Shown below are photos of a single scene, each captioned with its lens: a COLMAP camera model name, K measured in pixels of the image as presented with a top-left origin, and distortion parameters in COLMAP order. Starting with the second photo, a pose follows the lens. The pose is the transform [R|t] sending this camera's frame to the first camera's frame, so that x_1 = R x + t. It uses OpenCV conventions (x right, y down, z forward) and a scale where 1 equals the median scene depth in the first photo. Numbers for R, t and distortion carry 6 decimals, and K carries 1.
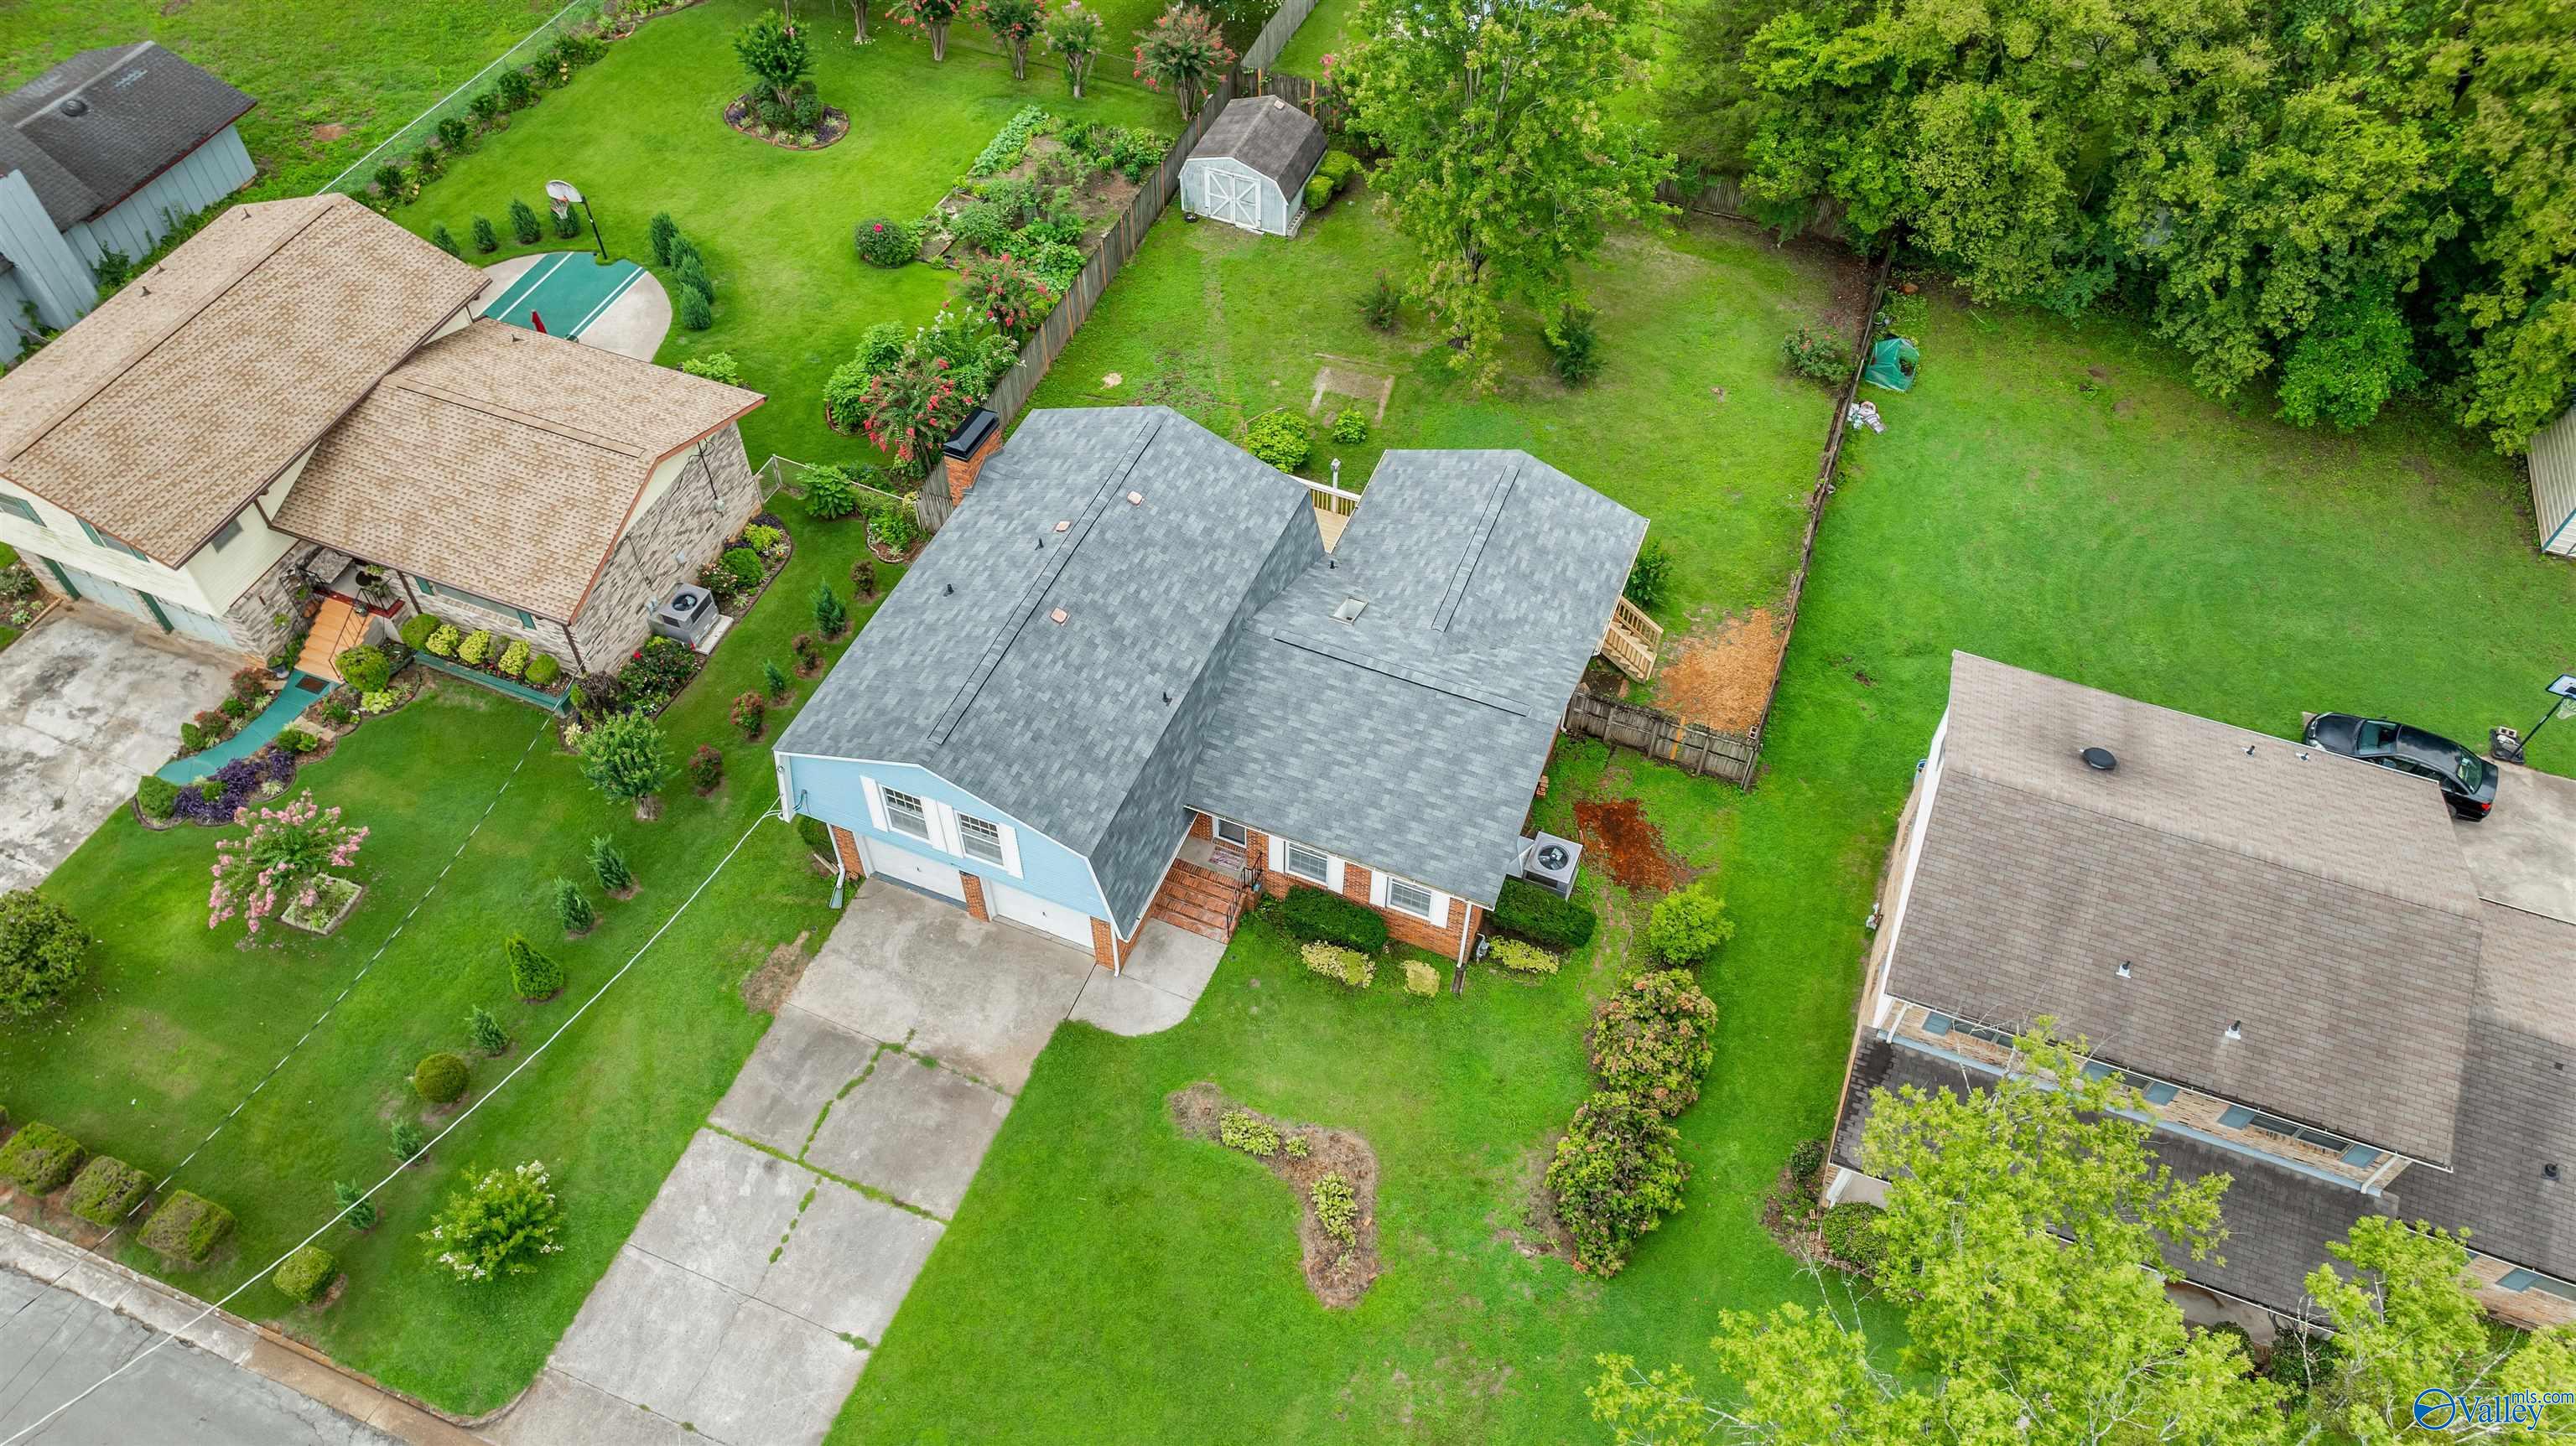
lens RADIAL K [[1824.1, 0, 1287.0], [0, 1824.1, 707.7], [0, 0, 1]] dist [-0.025715, 0.006374]
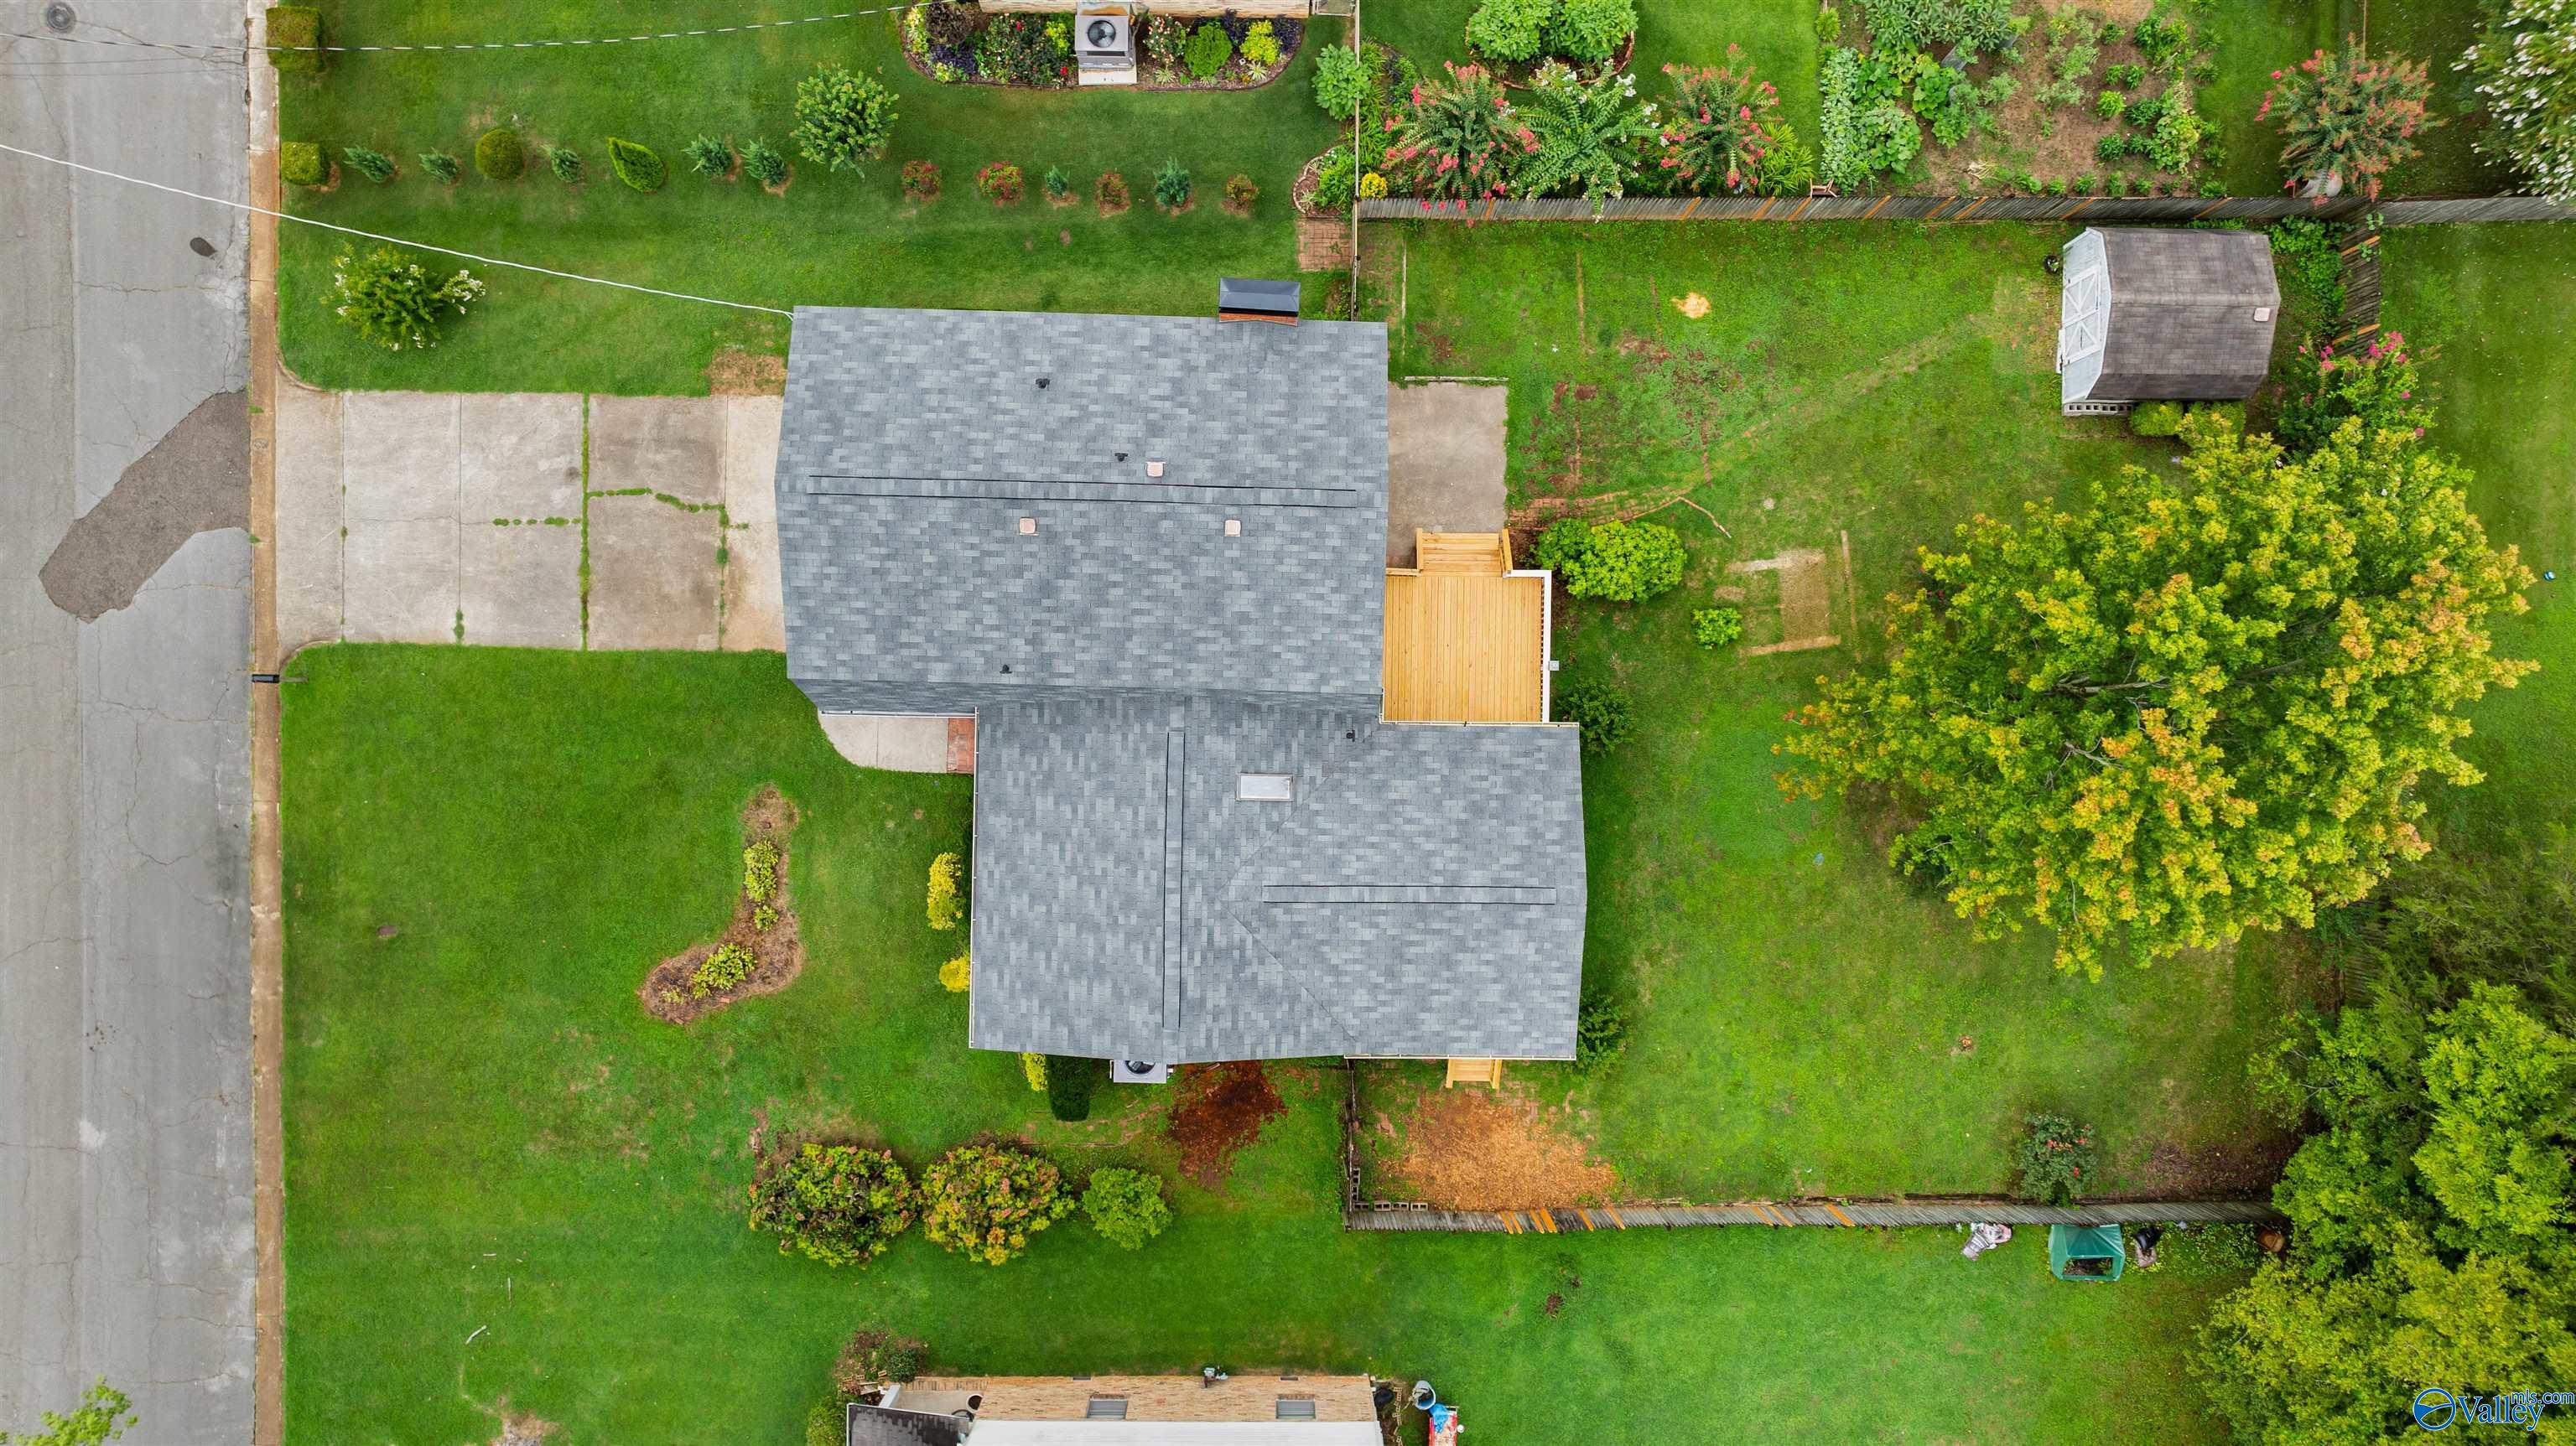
lens RADIAL K [[1824.1, 0, 1287.0], [0, 1824.1, 707.7], [0, 0, 1]] dist [-0.025715, 0.006374]
pose [[0.359545, 0.933004, -0.015212, 0.016659], [-0.721059, 0.288143, 0.630117, -0.659256], [0.592285, -0.215587, 0.776351, 0.353790]]
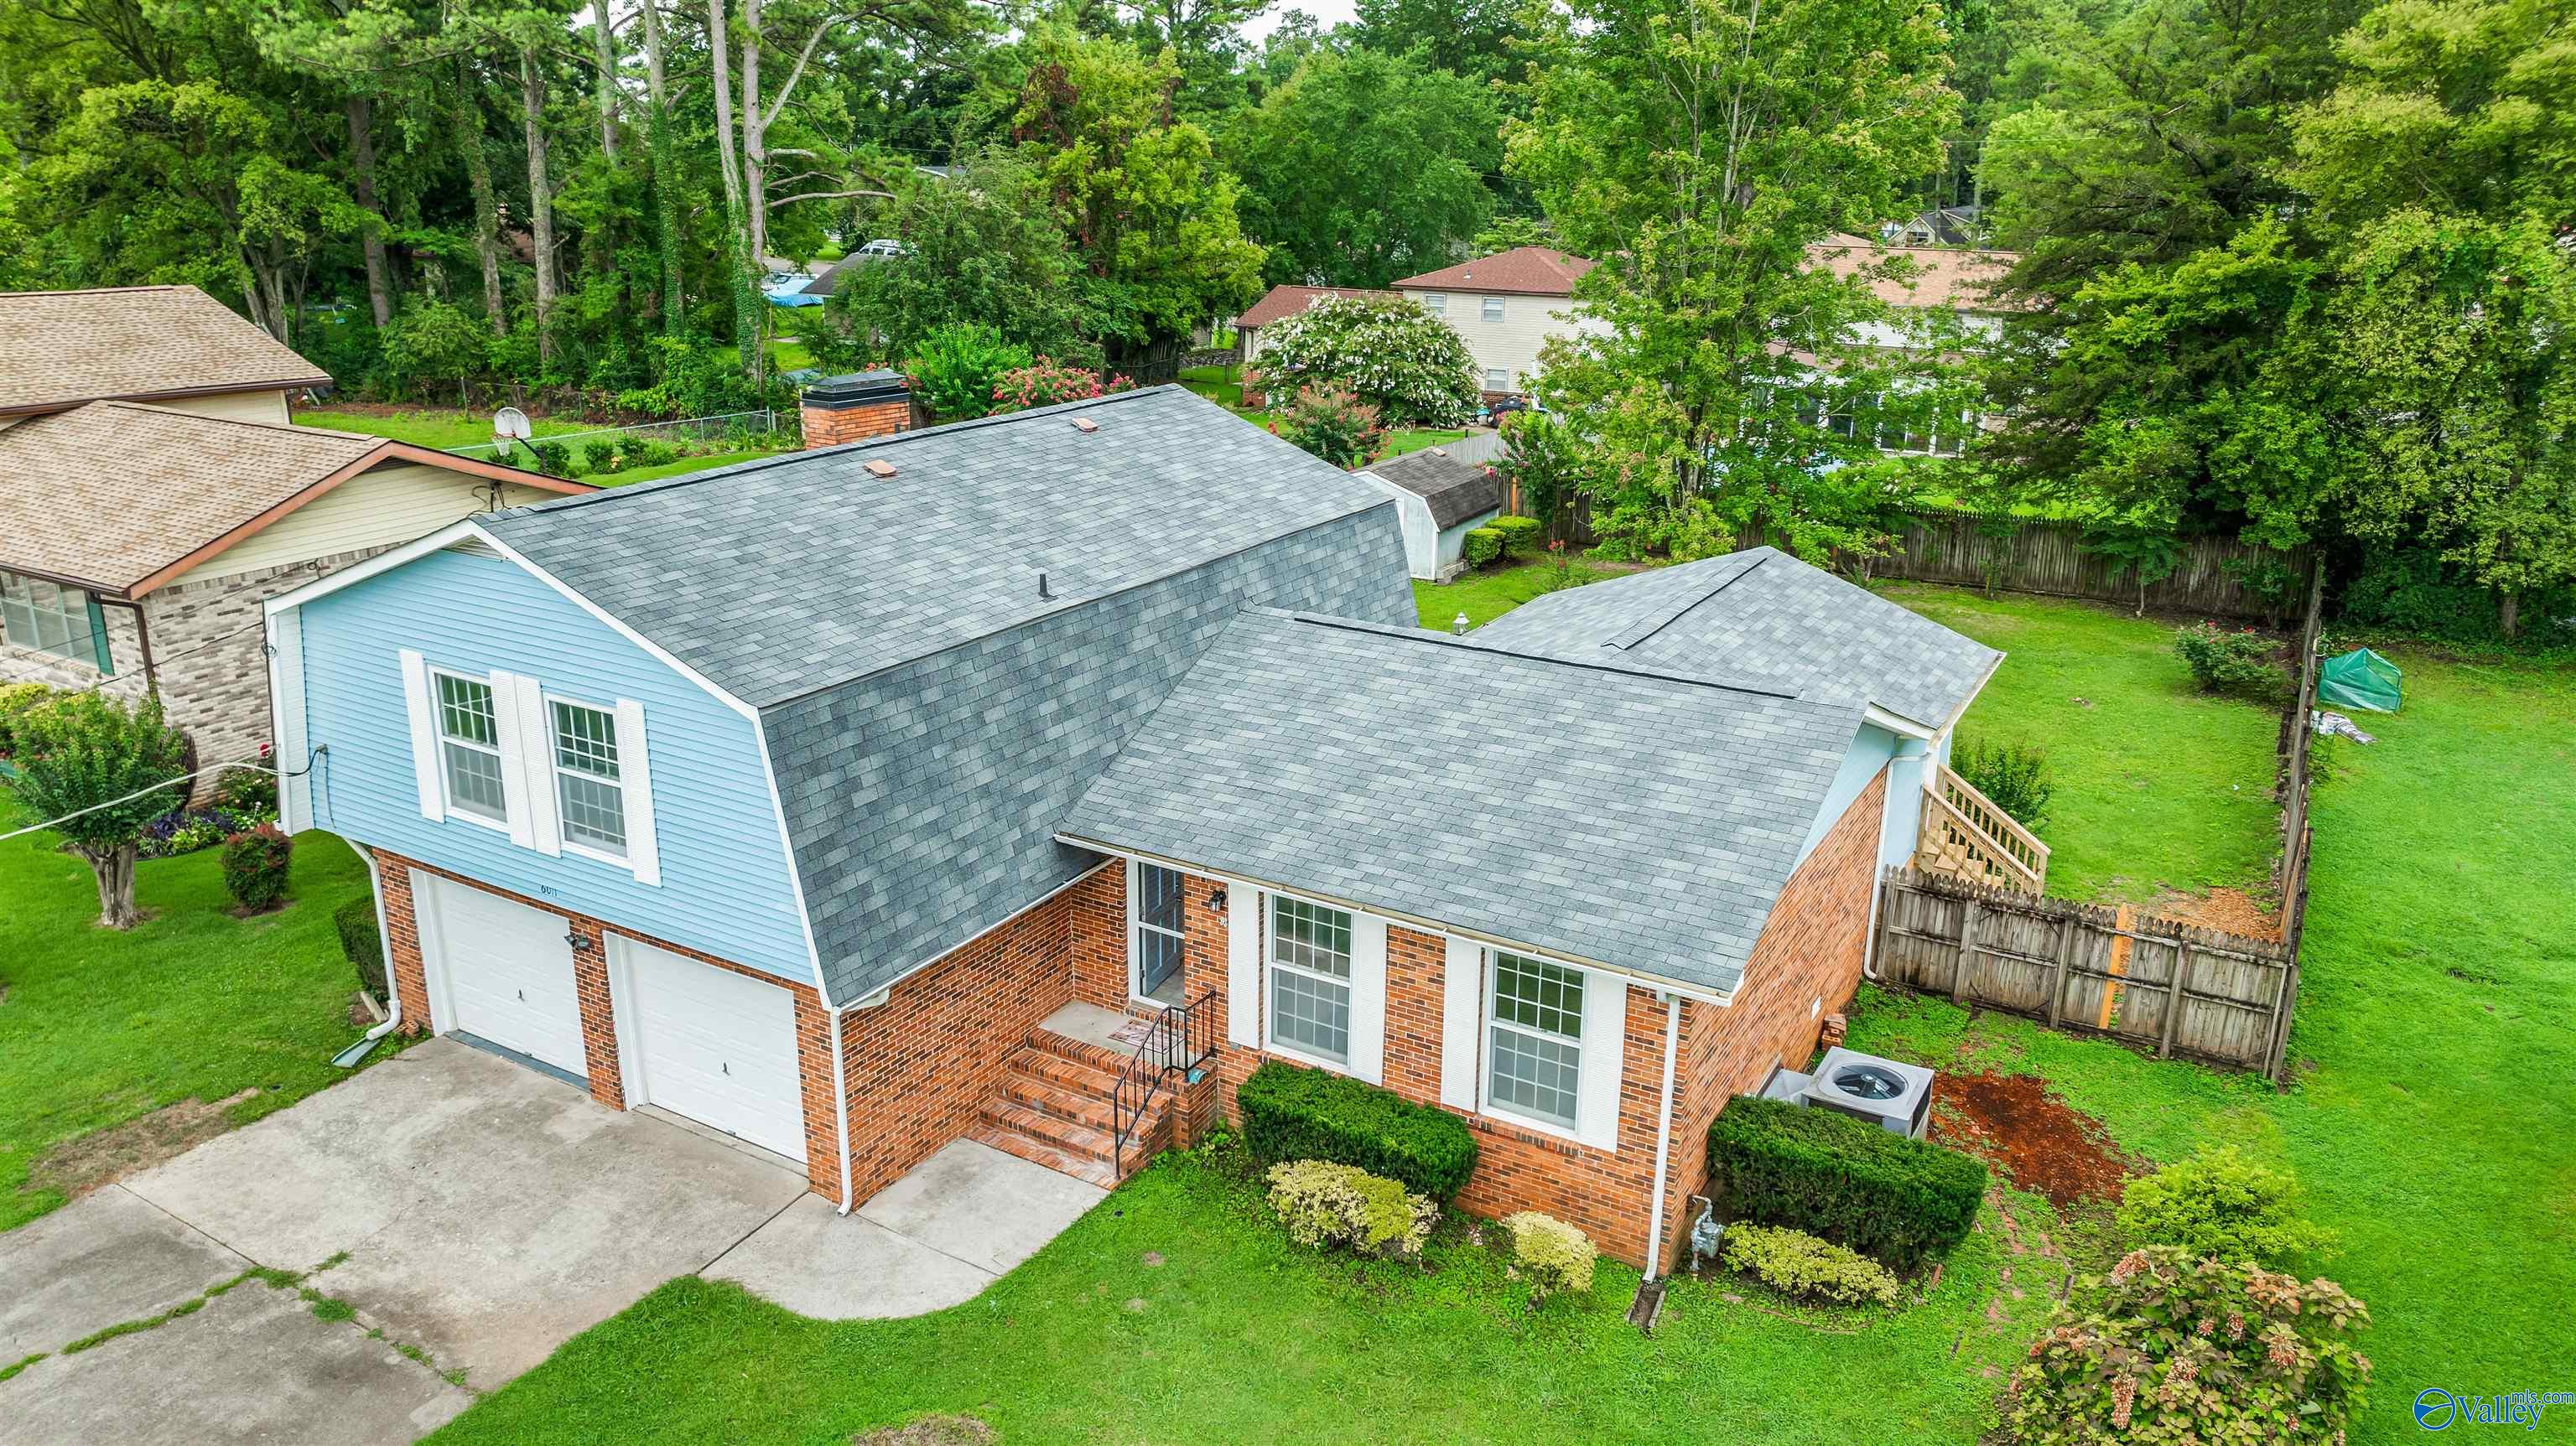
lens RADIAL K [[1824.1, 0, 1287.0], [0, 1824.1, 707.7], [0, 0, 1]] dist [-0.025715, 0.006374]
pose [[0.989047, 0.043523, -0.141037, 0.067433], [-0.113043, 0.837756, -0.534215, 0.268953], [0.094904, 0.544307, 0.833500, 0.592051]]
